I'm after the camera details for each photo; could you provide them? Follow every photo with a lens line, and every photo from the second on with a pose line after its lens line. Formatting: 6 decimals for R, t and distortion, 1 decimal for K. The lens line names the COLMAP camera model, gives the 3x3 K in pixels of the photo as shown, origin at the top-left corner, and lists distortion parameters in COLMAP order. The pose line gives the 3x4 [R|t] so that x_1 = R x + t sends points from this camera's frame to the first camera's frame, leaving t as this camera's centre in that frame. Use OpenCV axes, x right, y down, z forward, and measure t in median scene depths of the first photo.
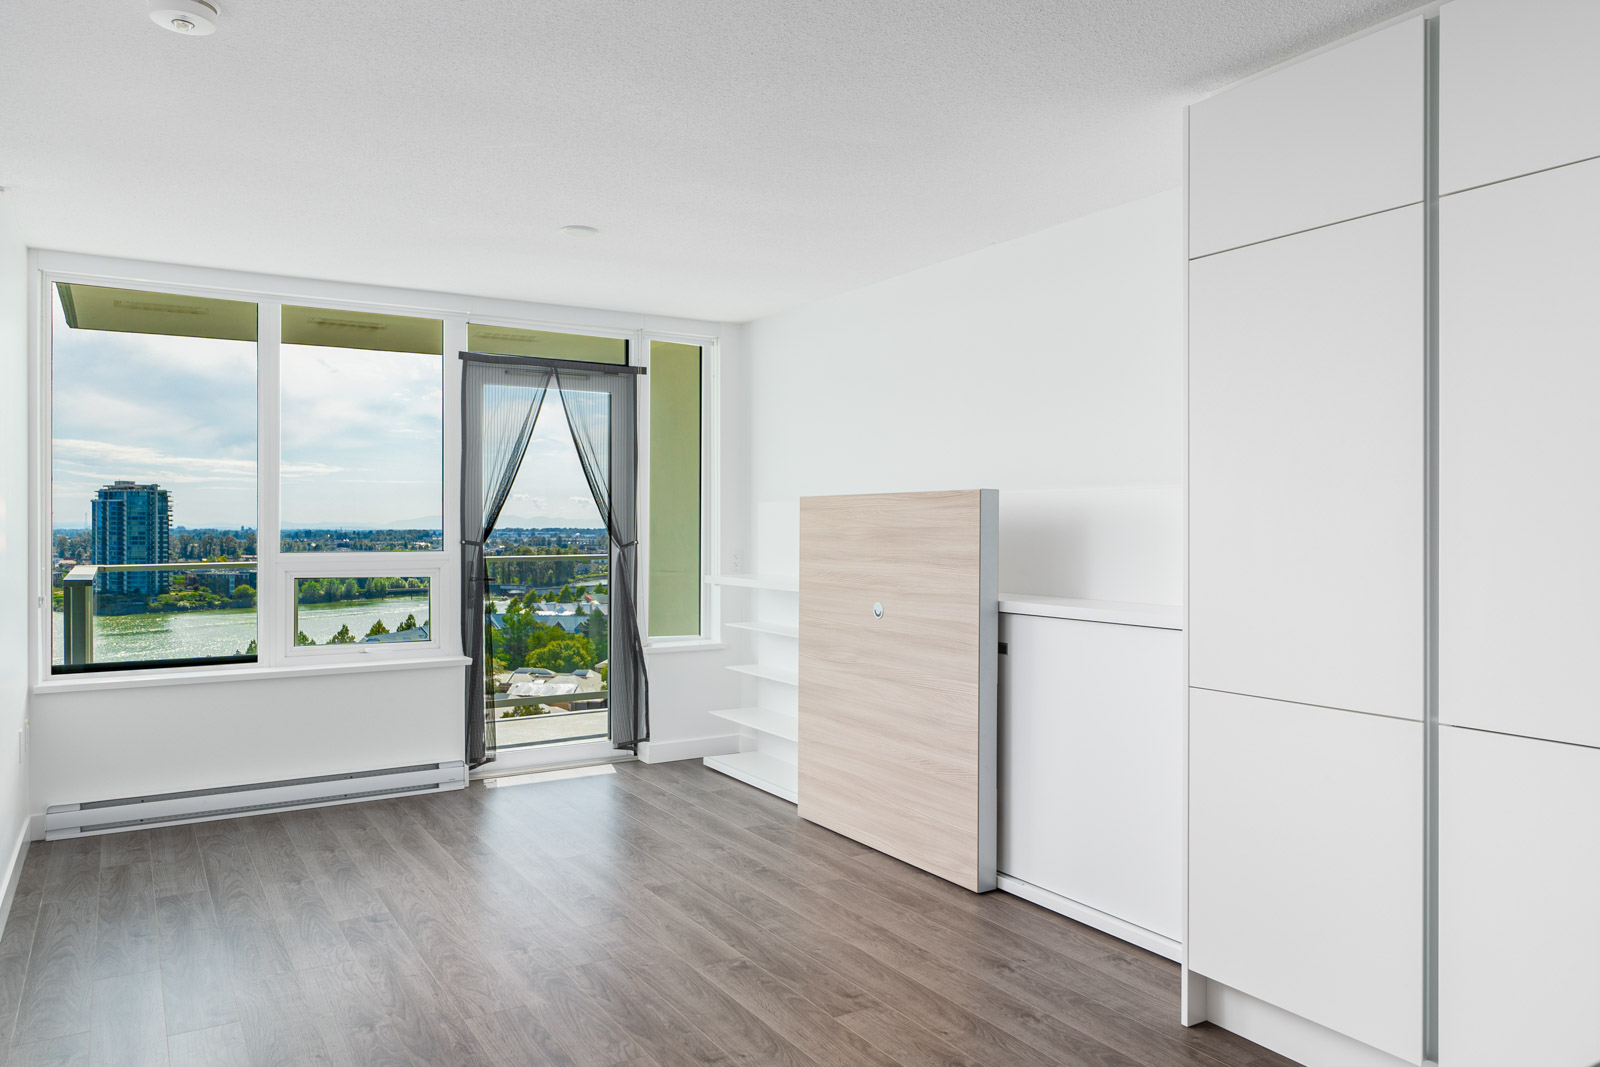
lens RADIAL K [[1108.3, 0, 815.2], [0, 1108.3, 535.2], [0, 0, 1]] dist [-0.003793, 0.004070]
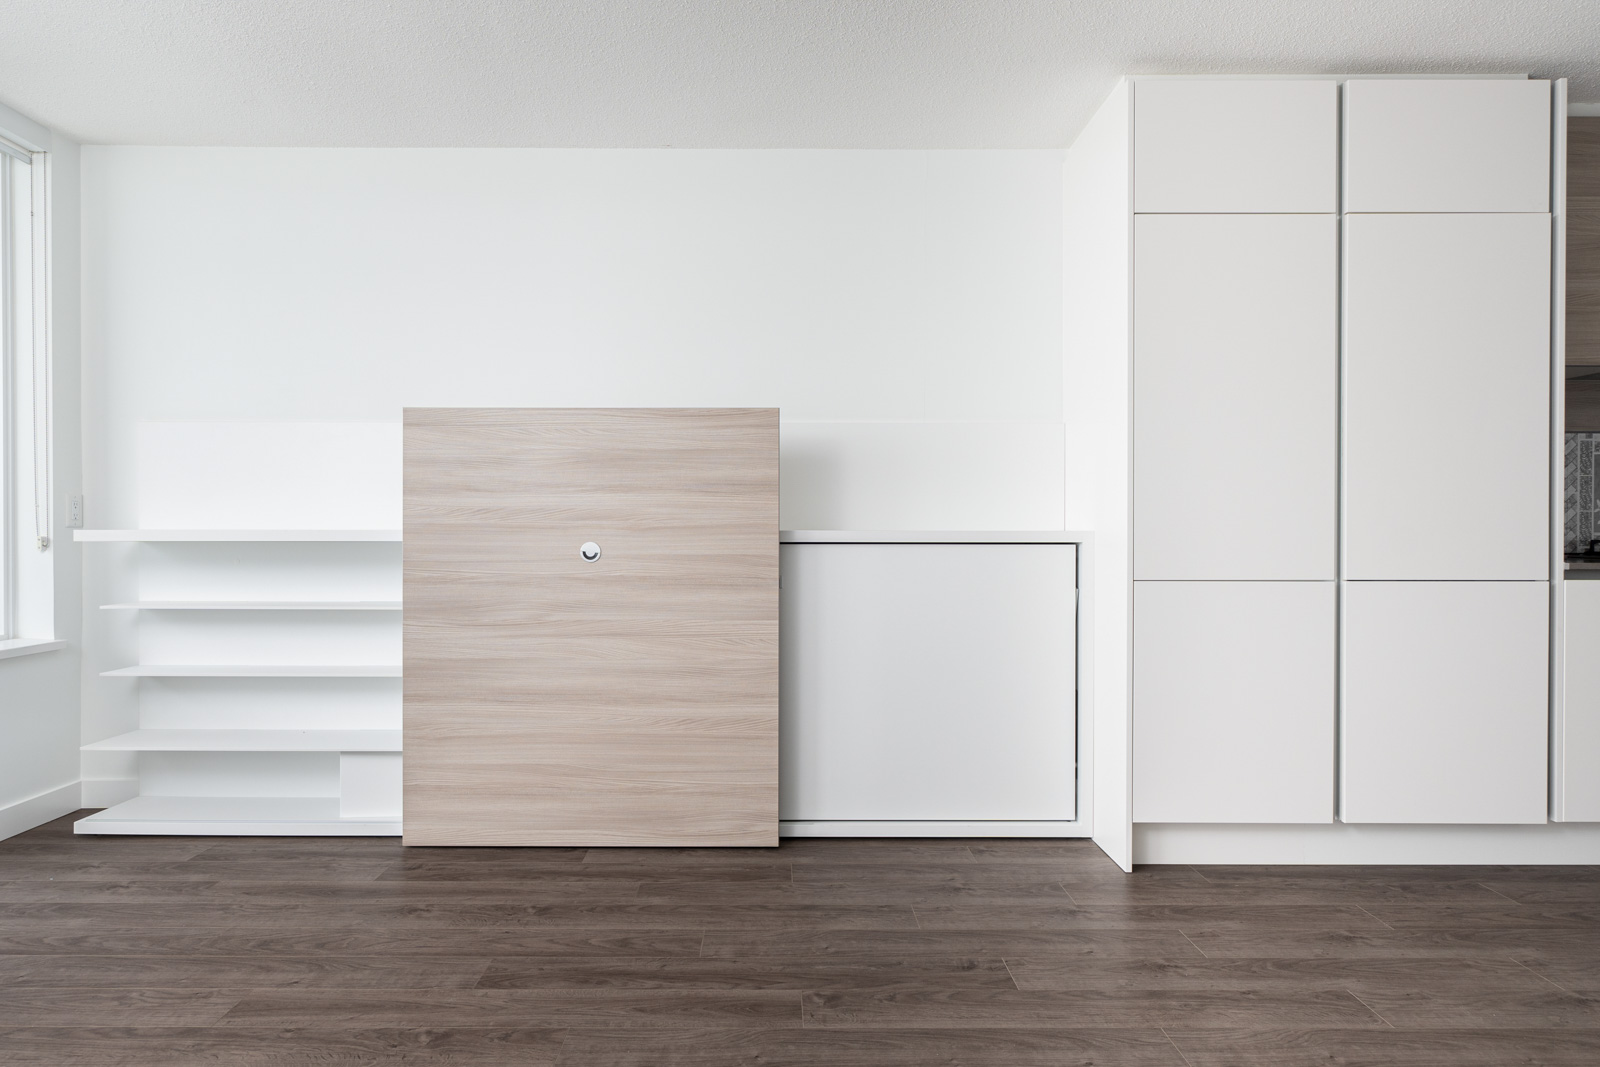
lens RADIAL K [[962.6, 0, 778.4], [0, 962.6, 540.5], [0, 0, 1]] dist [0.005276, -0.002949]
pose [[0.530143, -0.007841, 0.847872, -0.443331], [0.006491, 0.999965, 0.005189, 0.053367], [-0.847884, 0.002753, 0.530175, 0.478900]]
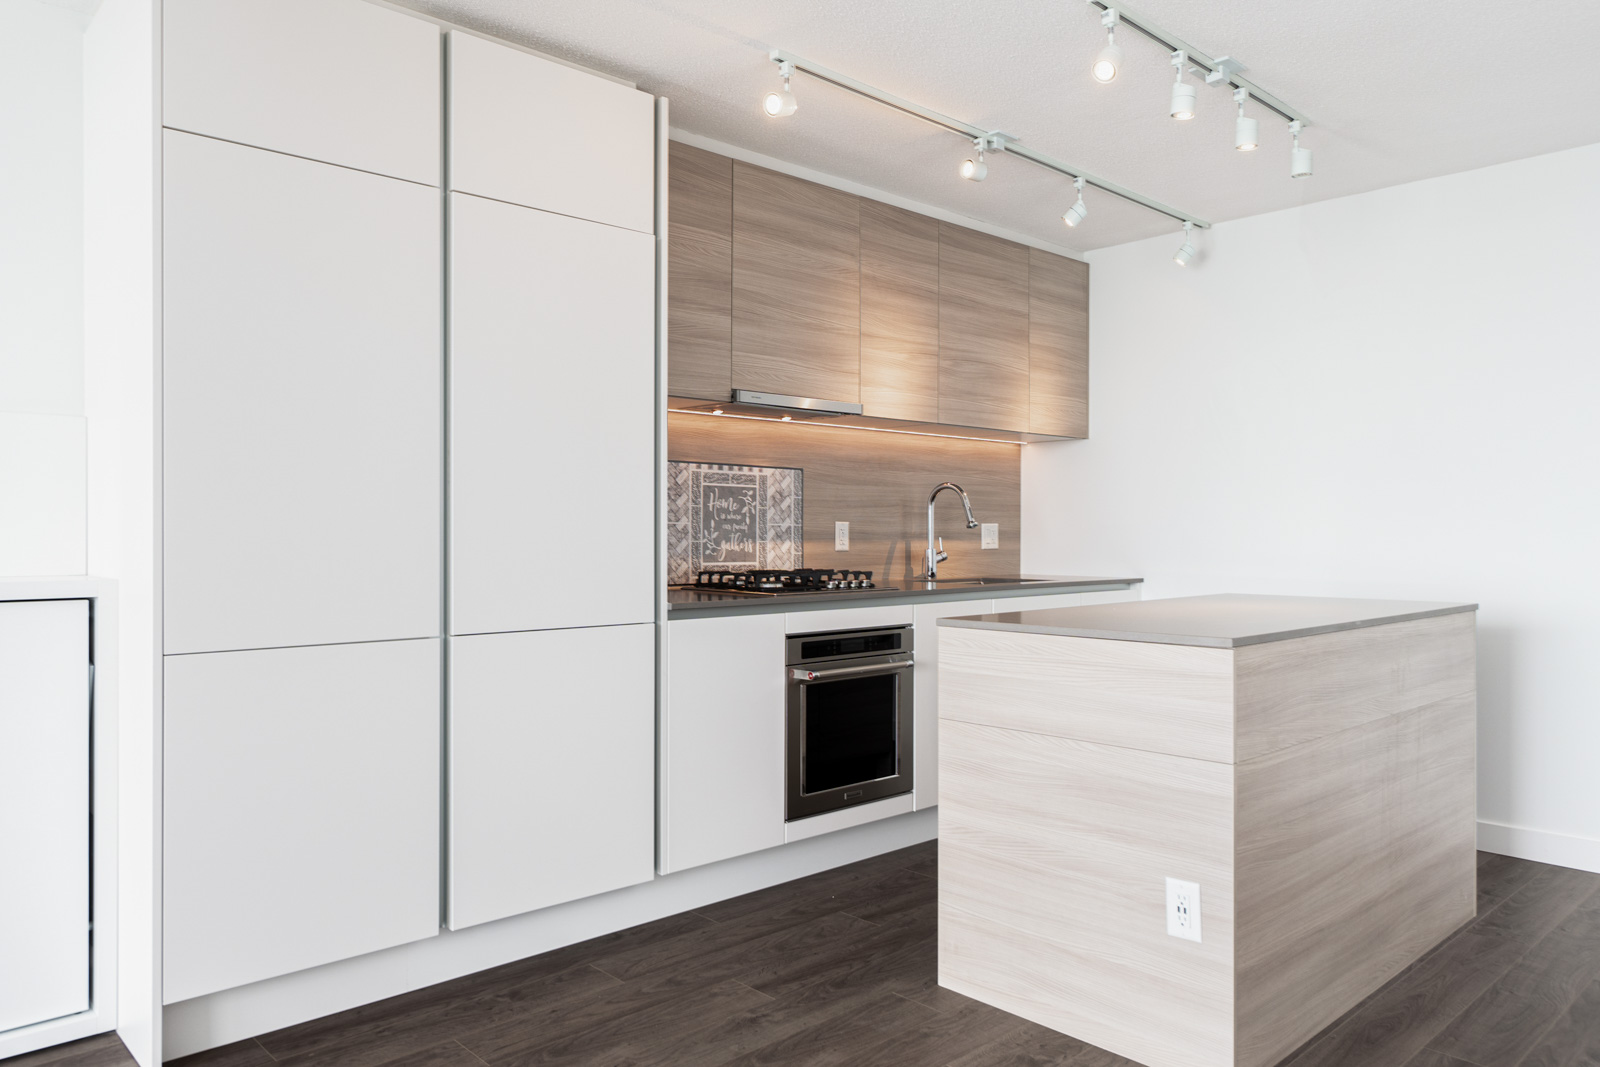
lens RADIAL K [[1108.3, 0, 797.8], [0, 1108.3, 531.6], [0, 0, 1]] dist [-0.003793, 0.004070]
pose [[-0.189230, -0.002966, 0.981928, -0.333469], [0.003883, 0.999985, 0.003768, 0.027690], [-0.981925, 0.004526, -0.189215, 0.429171]]
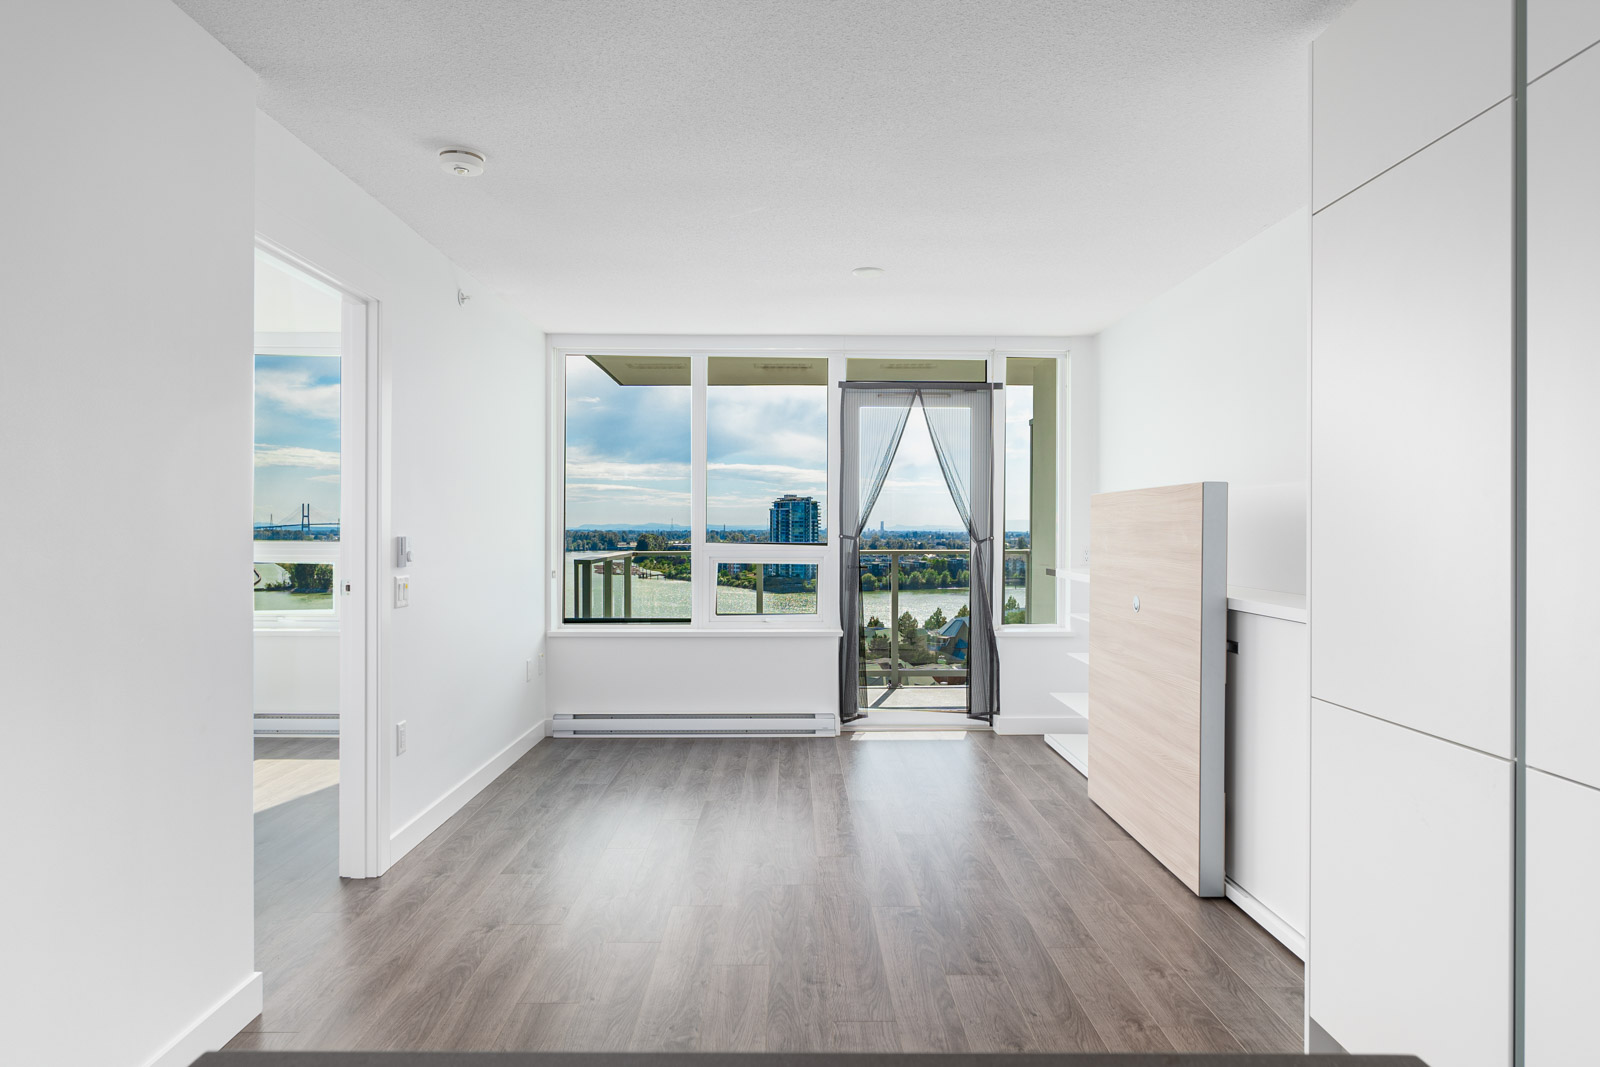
lens RADIAL K [[962.6, 0, 807.6], [0, 962.6, 533.3], [0, 0, 1]] dist [0.005276, -0.002949]
pose [[0.856439, 0.004495, -0.516229, 0.240044], [-0.006157, 0.999980, -0.001507, 0.005906], [0.516211, 0.004469, 0.856450, 0.080188]]
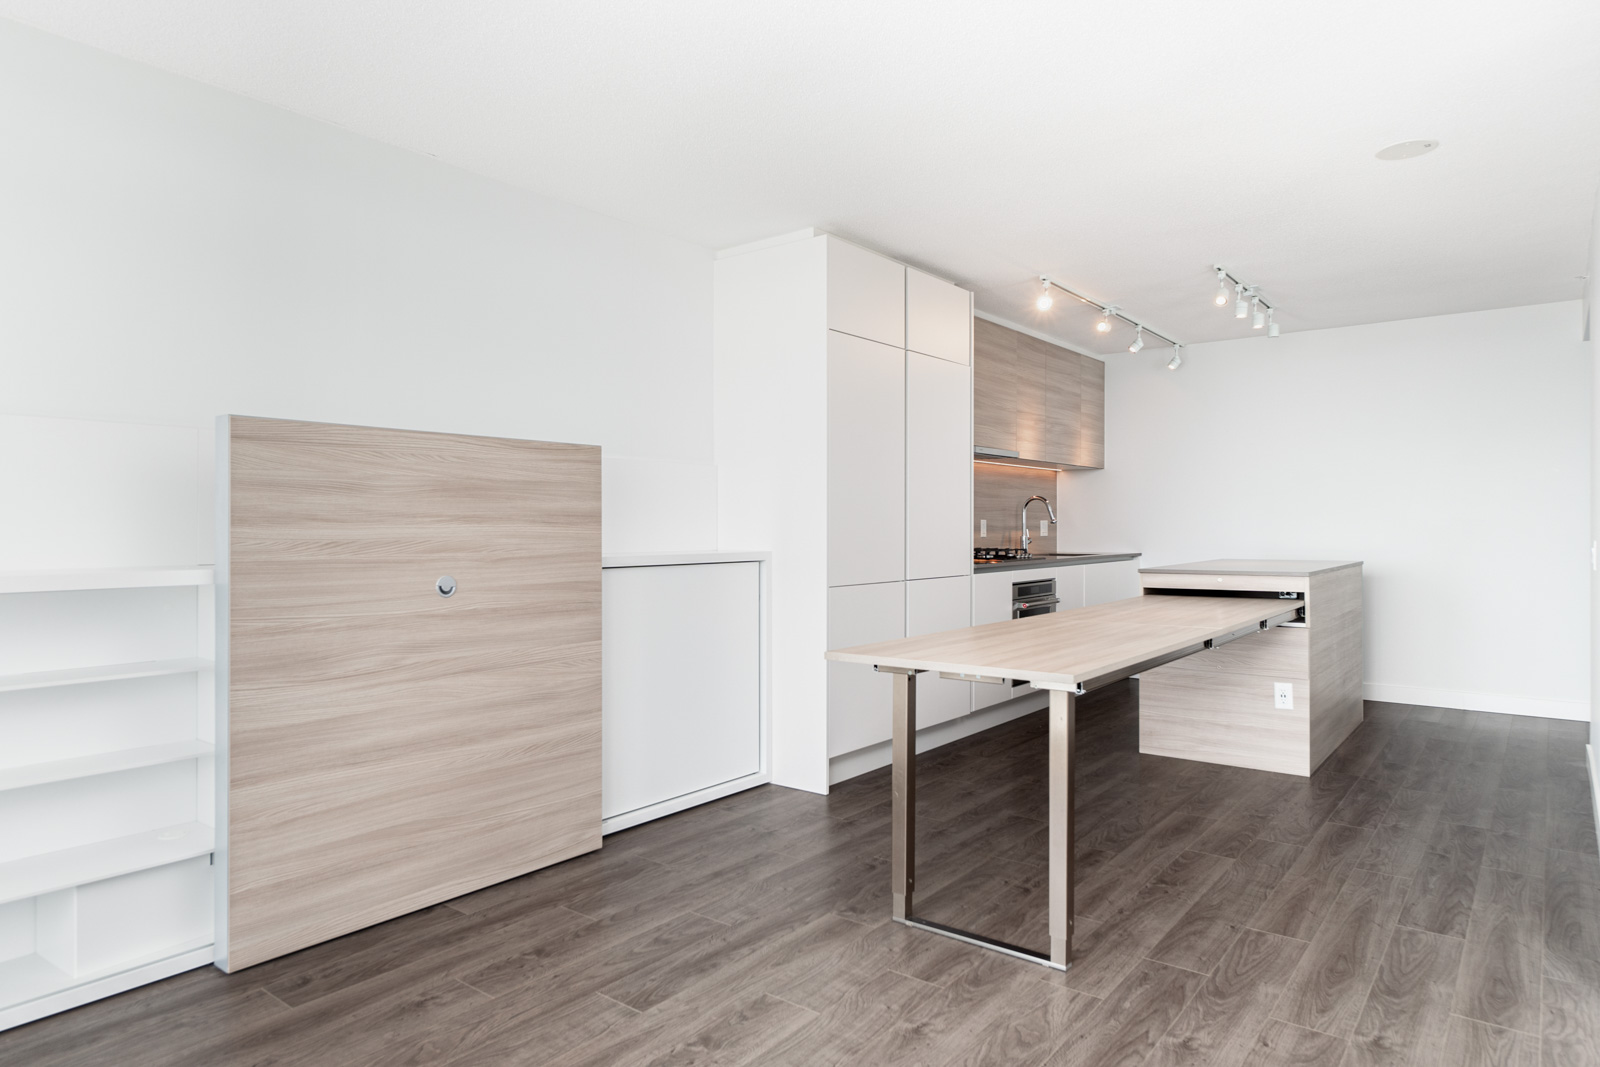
lens RADIAL K [[962.6, 0, 795.9], [0, 962.6, 521.7], [0, 0, 1]] dist [0.005276, -0.002949]
pose [[-0.337759, 0.000887, 0.941232, -0.615211], [0.006202, 0.999980, 0.001283, 0.022390], [-0.941212, 0.006271, -0.337758, 0.940638]]
